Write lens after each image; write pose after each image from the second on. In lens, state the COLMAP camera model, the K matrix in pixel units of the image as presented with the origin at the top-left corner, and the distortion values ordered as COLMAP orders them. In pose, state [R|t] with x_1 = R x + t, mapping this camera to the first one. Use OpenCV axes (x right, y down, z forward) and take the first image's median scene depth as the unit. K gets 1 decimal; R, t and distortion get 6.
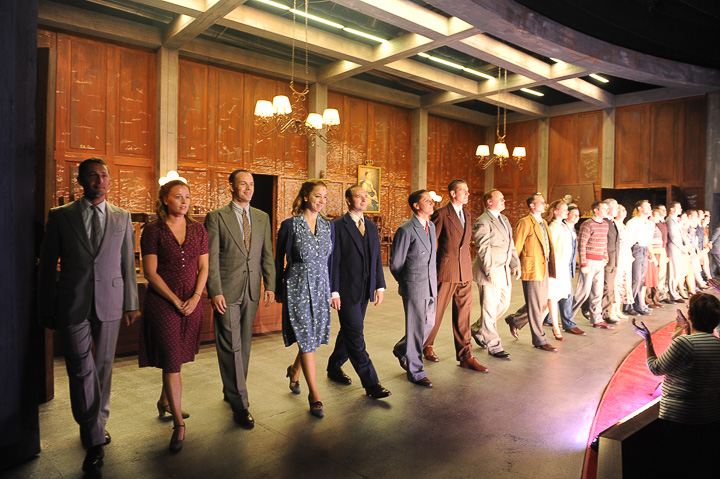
lens RADIAL K [[492.8, 0, 358.7], [0, 492.8, 239.6], [0, 0, 1]] dist [-0.049404, -0.002684]
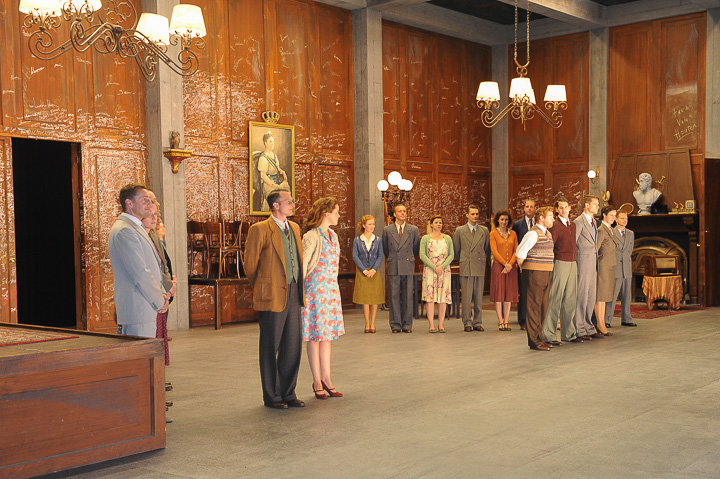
lens RADIAL K [[938.0, 0, 413.3], [0, 938.0, 275.5], [0, 0, 1]] dist [0.070373, 0.024169]
pose [[0.985750, -0.033438, 0.164858, 0.000853], [0.031720, 0.999412, 0.013041, 0.000047], [-0.165197, -0.007626, 0.986231, 0.014625]]
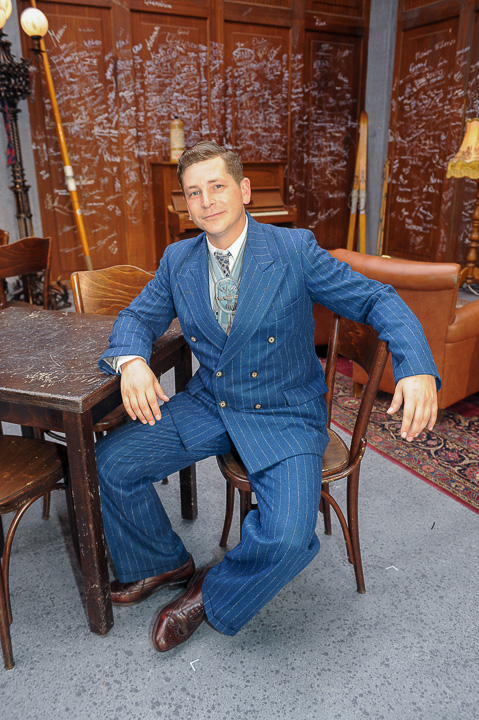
lens RADIAL K [[580.5, 0, 238.1], [0, 580.5, 360.0], [0, 0, 1]] dist [-0.014239, -0.005156]
pose [[0.976710, 0.048499, -0.209013, 0.354408], [0.014792, 0.956582, 0.291086, -0.014309], [0.214055, -0.287399, 0.933586, 0.837428]]
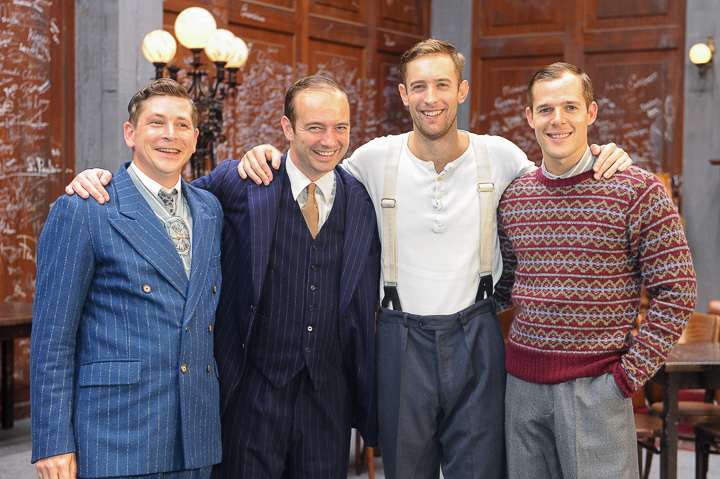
lens RADIAL K [[1292.9, 0, 361.5], [0, 1292.9, 239.7], [0, 0, 1]] dist [0.049942, 0.094931]
pose [[0.960776, -0.012182, 0.277057, 0.087092], [0.010677, 0.999919, 0.006941, -0.020309], [-0.277119, -0.003711, 0.960828, 0.610171]]
